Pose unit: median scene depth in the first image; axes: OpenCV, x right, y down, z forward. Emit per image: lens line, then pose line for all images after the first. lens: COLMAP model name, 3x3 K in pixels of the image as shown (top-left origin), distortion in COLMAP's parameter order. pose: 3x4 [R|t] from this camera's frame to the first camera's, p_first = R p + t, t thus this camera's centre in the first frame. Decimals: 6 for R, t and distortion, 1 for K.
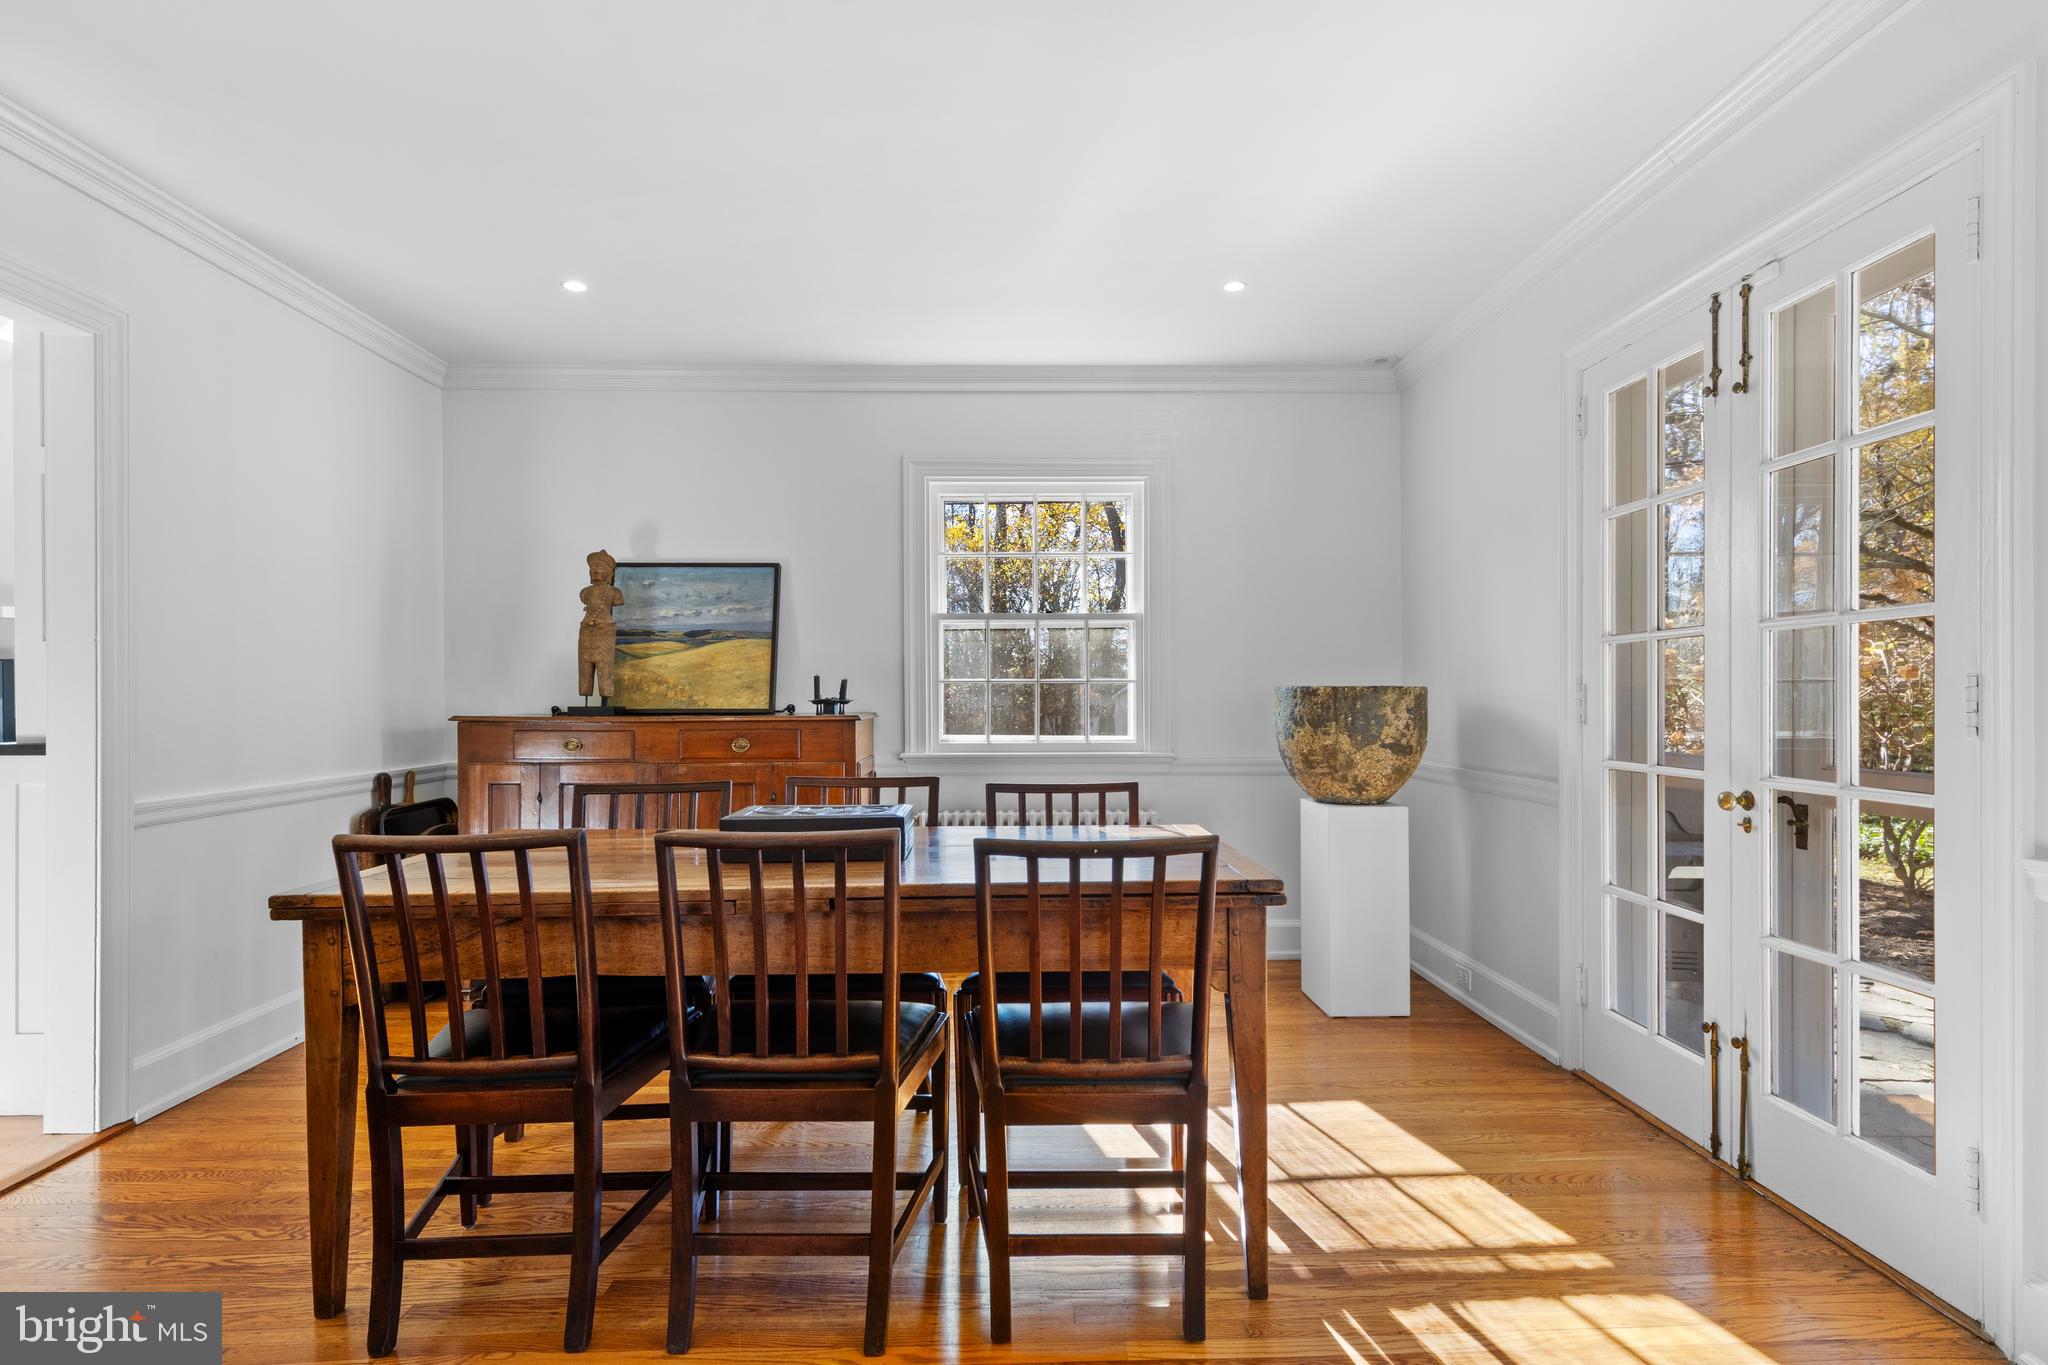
lens RADIAL K [[1048.6, 0, 1021.1], [0, 1048.6, 693.1], [0, 0, 1]] dist [0.002234, 0.000391]
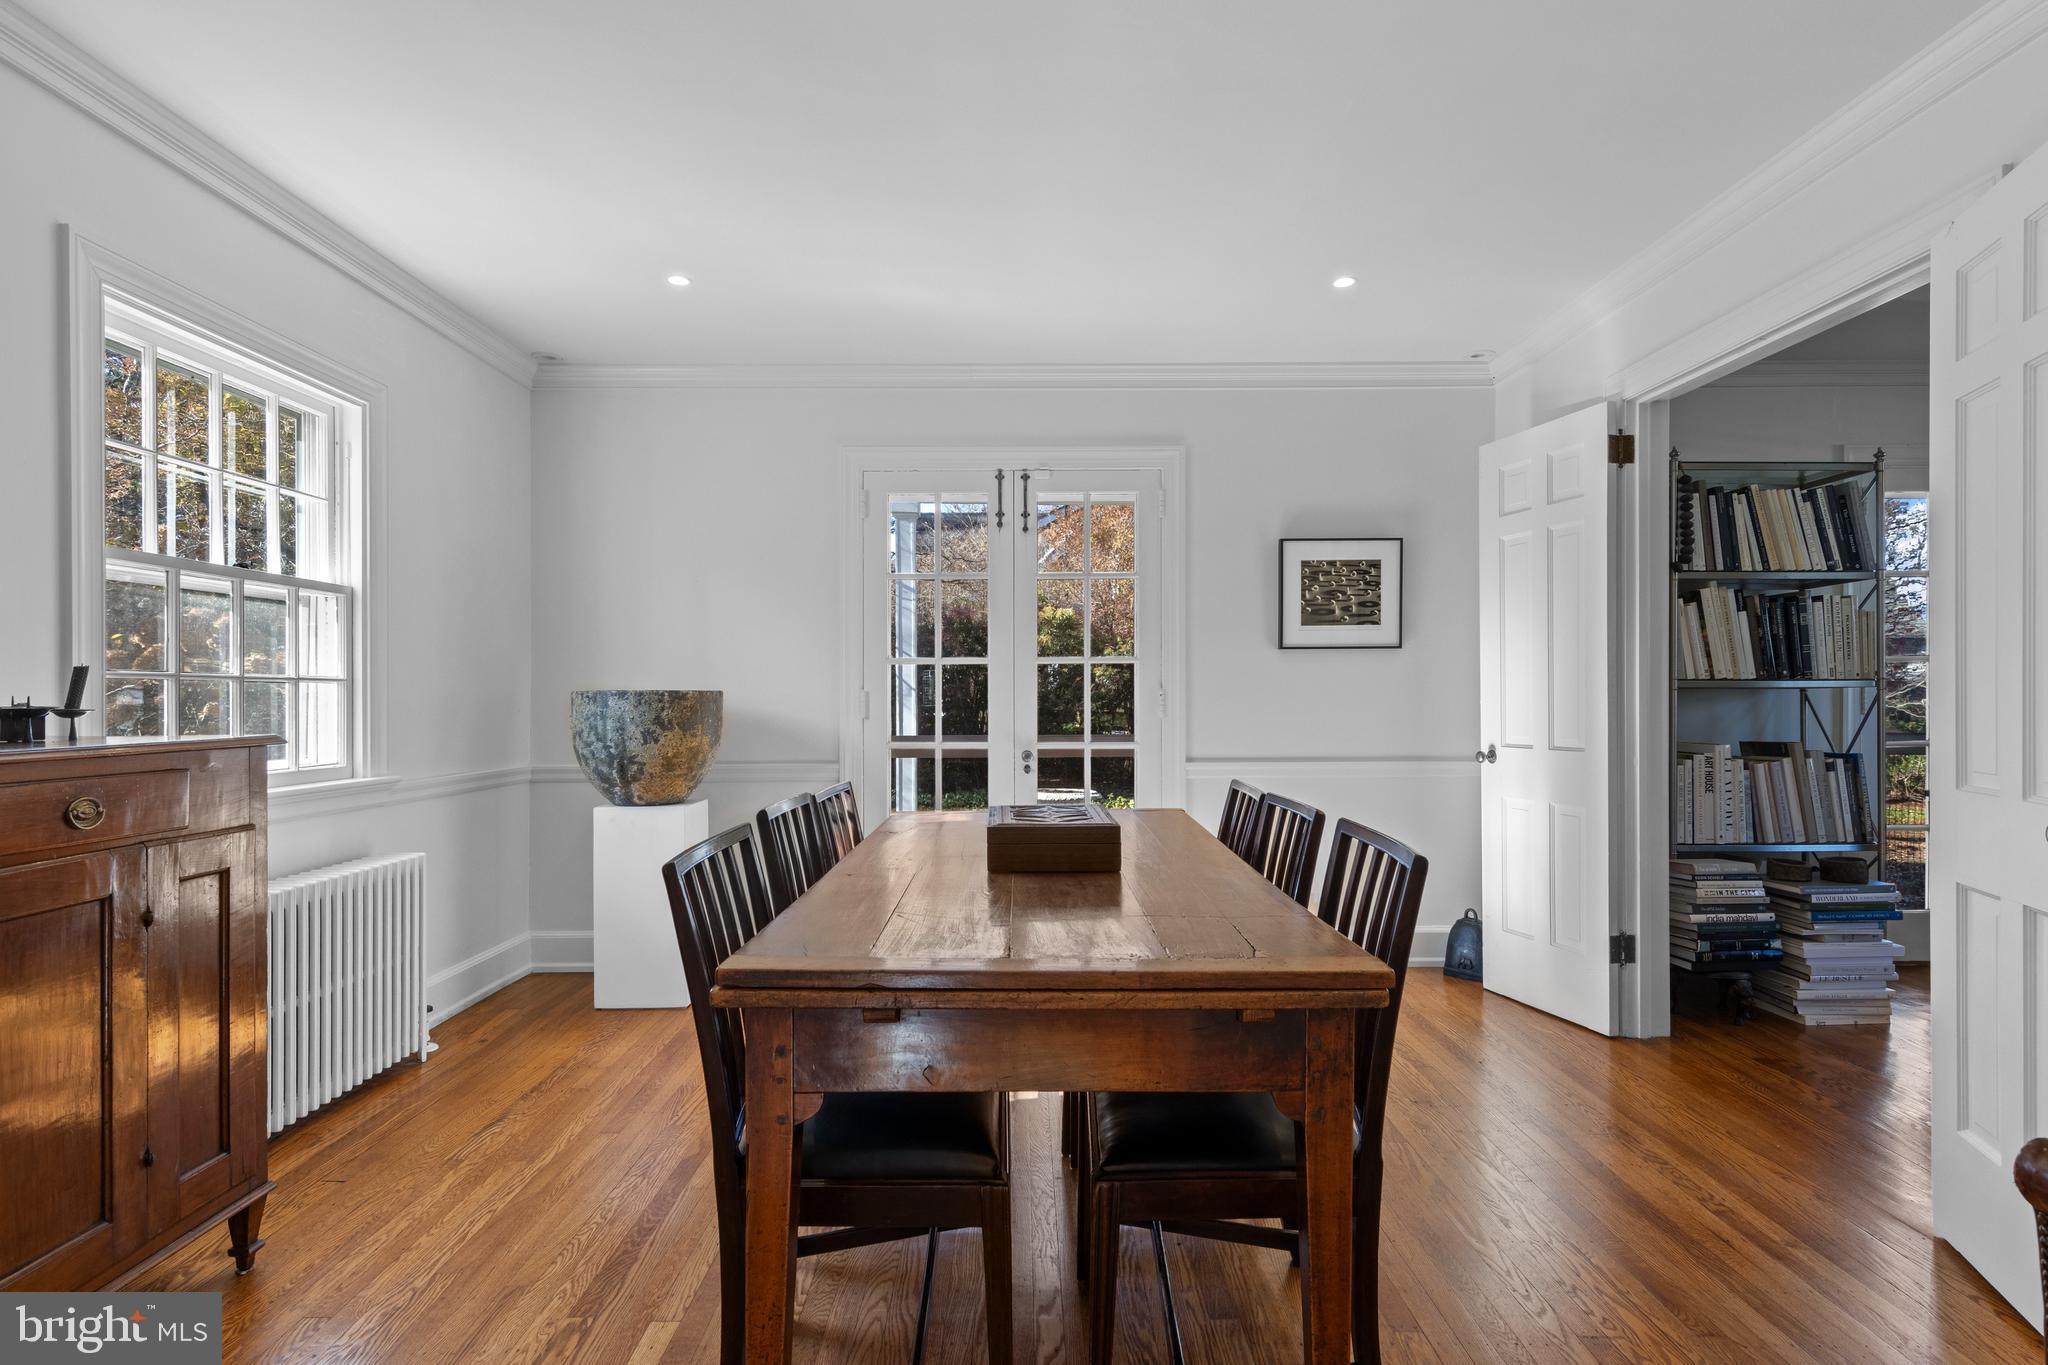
lens RADIAL K [[1048.6, 0, 1021.1], [0, 1048.6, 693.1], [0, 0, 1]] dist [0.002234, 0.000391]
pose [[0.016717, 0.004200, 0.999851, -0.755028], [-0.001130, 0.999991, -0.004182, -0.000053], [-0.999860, -0.001060, 0.016721, 0.651468]]
